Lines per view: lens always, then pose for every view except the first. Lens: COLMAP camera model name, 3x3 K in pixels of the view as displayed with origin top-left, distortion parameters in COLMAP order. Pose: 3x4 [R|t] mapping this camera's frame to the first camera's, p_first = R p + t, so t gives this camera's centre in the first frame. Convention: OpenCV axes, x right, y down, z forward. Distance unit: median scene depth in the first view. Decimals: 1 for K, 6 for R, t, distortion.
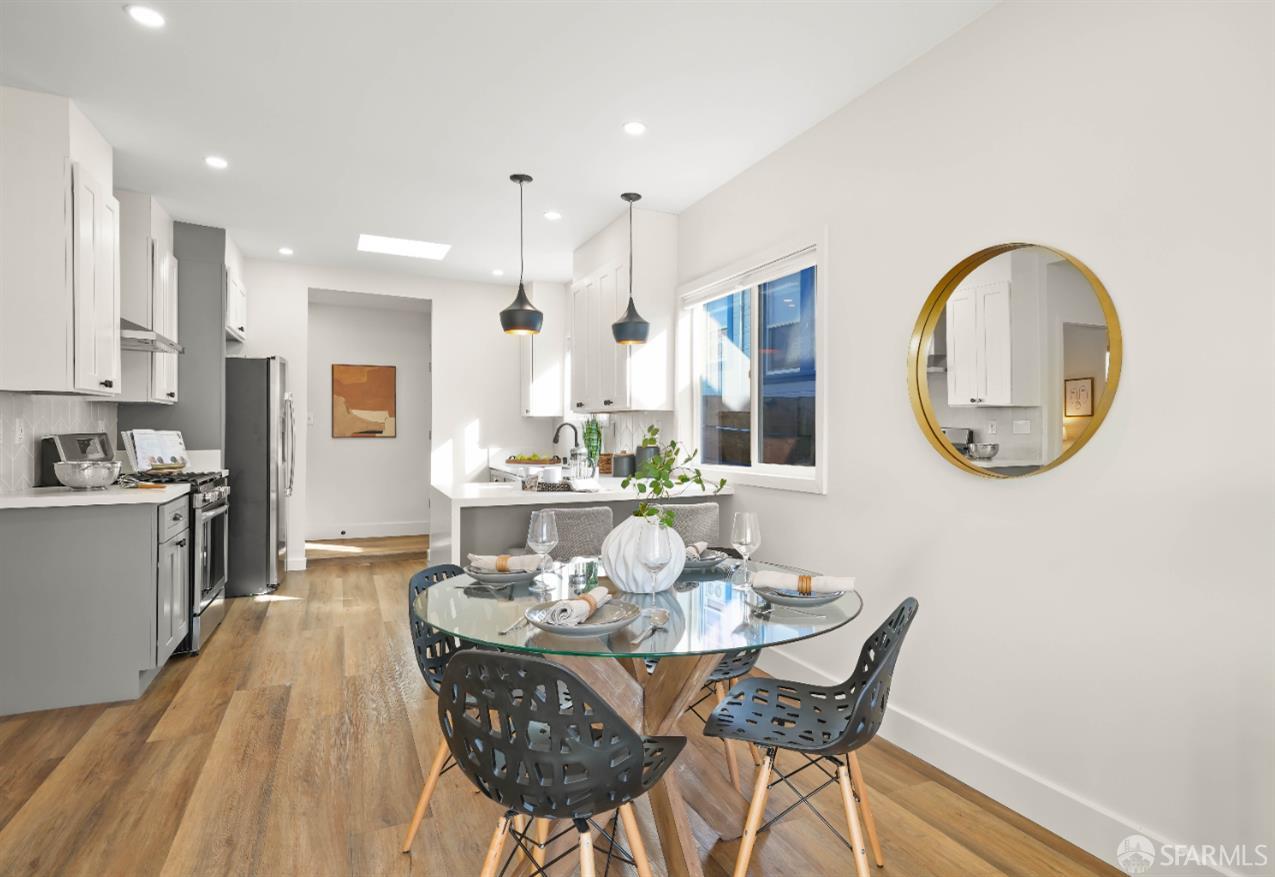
lens RADIAL K [[700.7, 0, 674.5], [0, 700.7, 431.1], [0, 0, 1]] dist [0.007696, 0.003839]
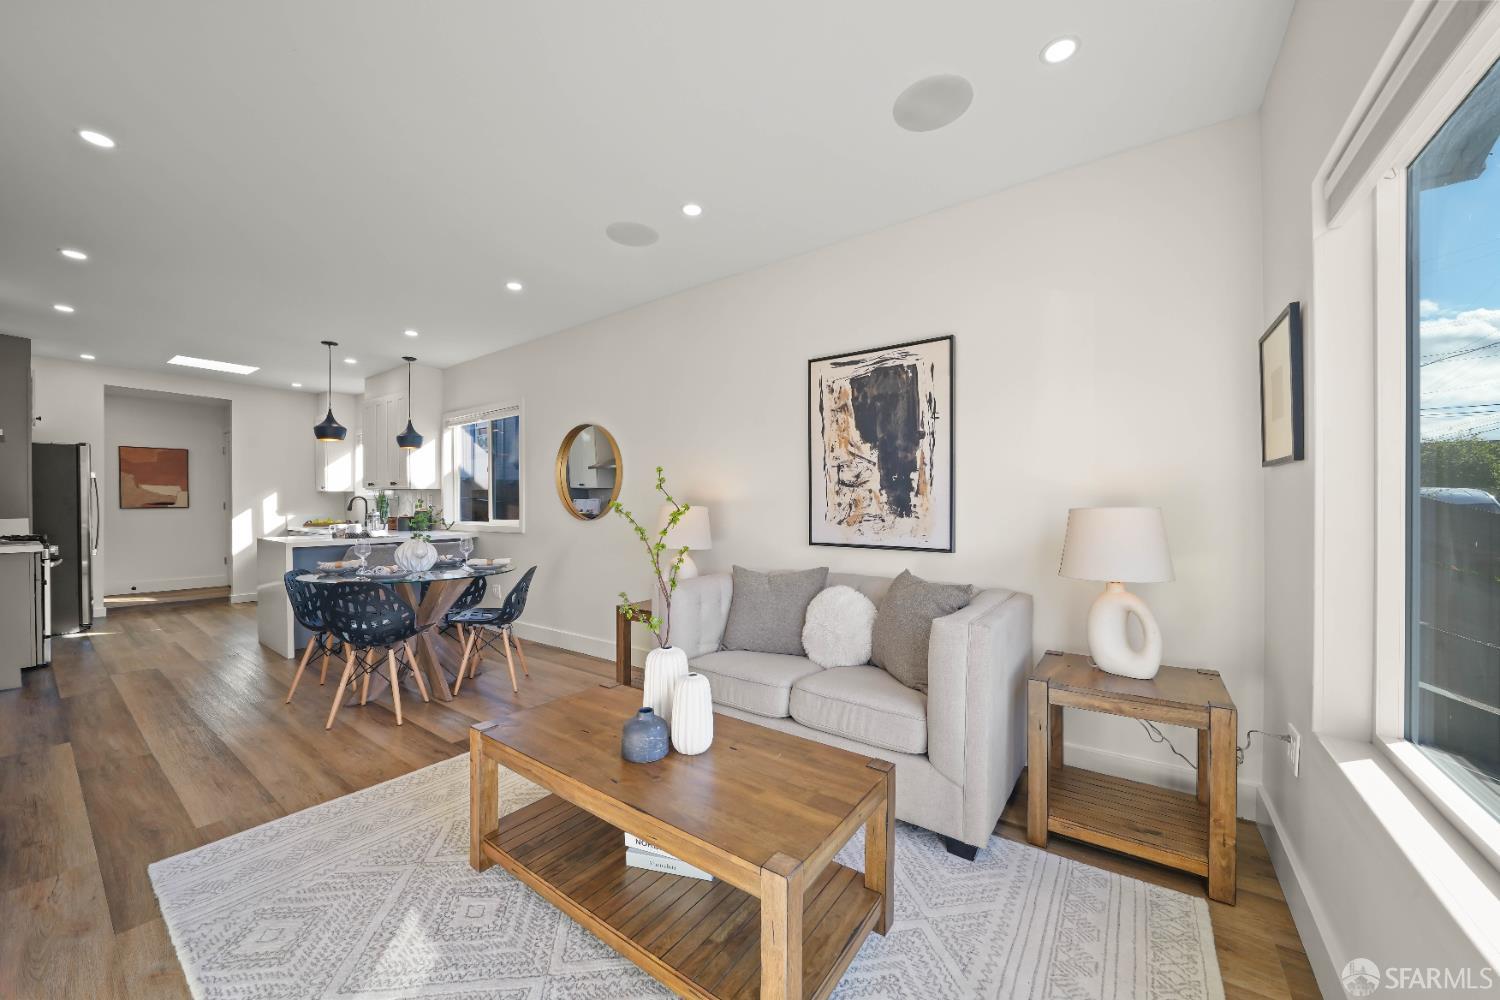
lens RADIAL K [[552.0, 0, 738.9], [0, 552.0, 508.9], [0, 0, 1]] dist [-0.008351, 0.000697]
pose [[0.890685, -0.009081, 0.454530, 0.034004], [0.003149, 0.999900, 0.013805, 0.001294], [-0.454609, -0.010865, 0.890625, -0.458734]]
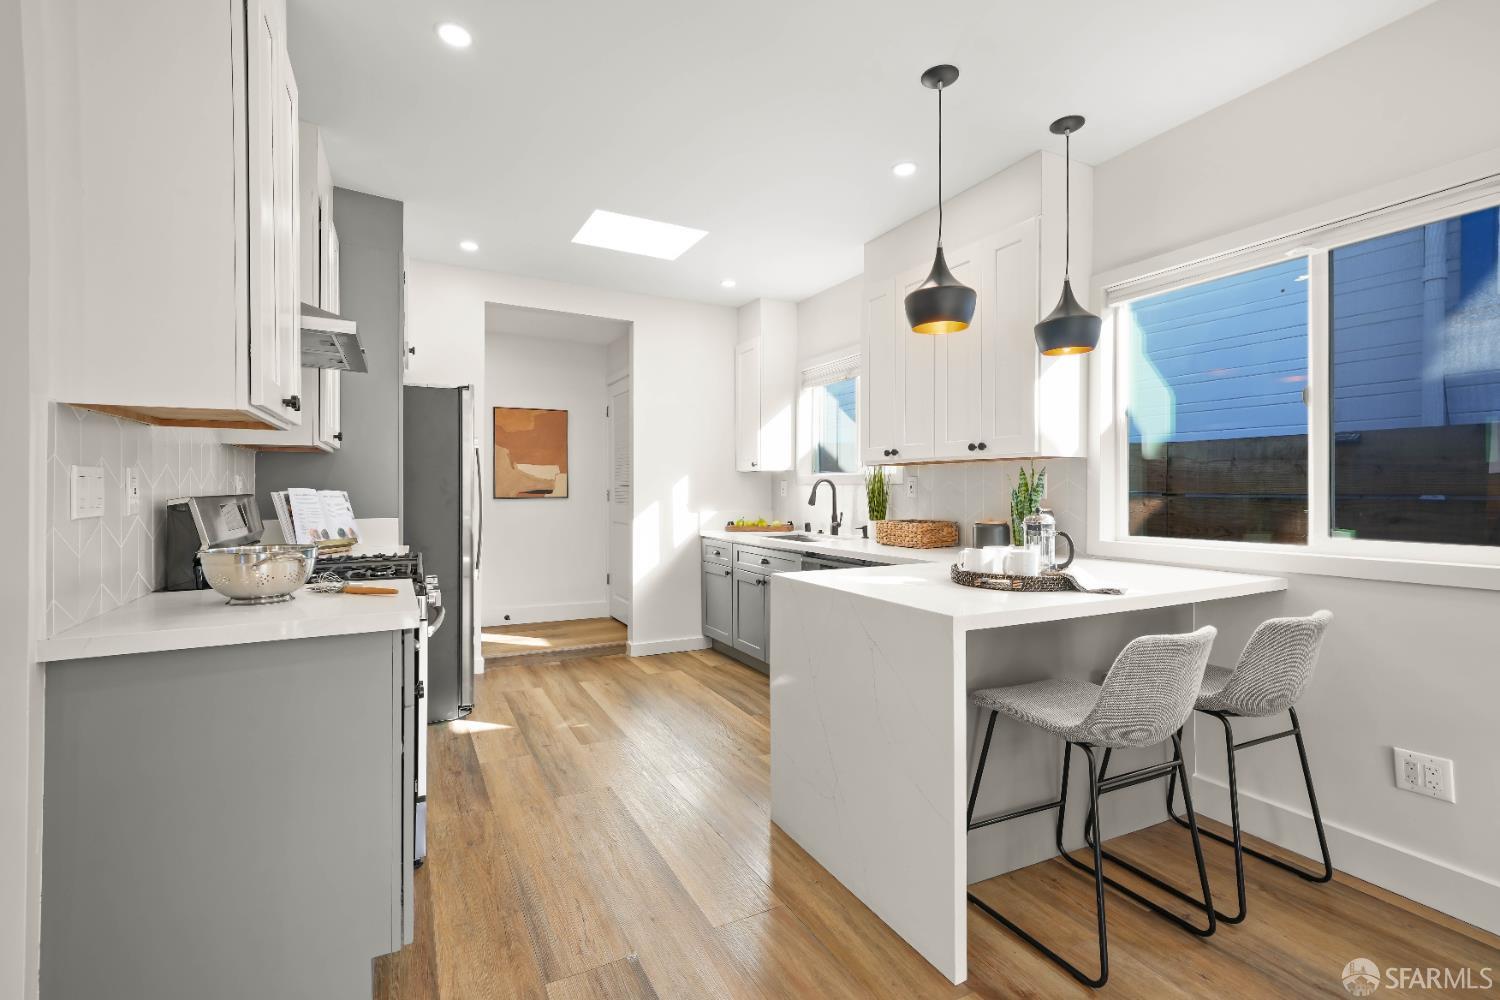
lens RADIAL K [[681.7, 0, 745.0], [0, 681.7, 491.8], [0, 0, 1]] dist [-0.000525, -0.000650]
pose [[0.999798, -0.003562, 0.019795, -0.342145], [0.003509, 0.999990, 0.002705, 0.000498], [-0.019804, -0.002635, 0.999800, 0.344816]]
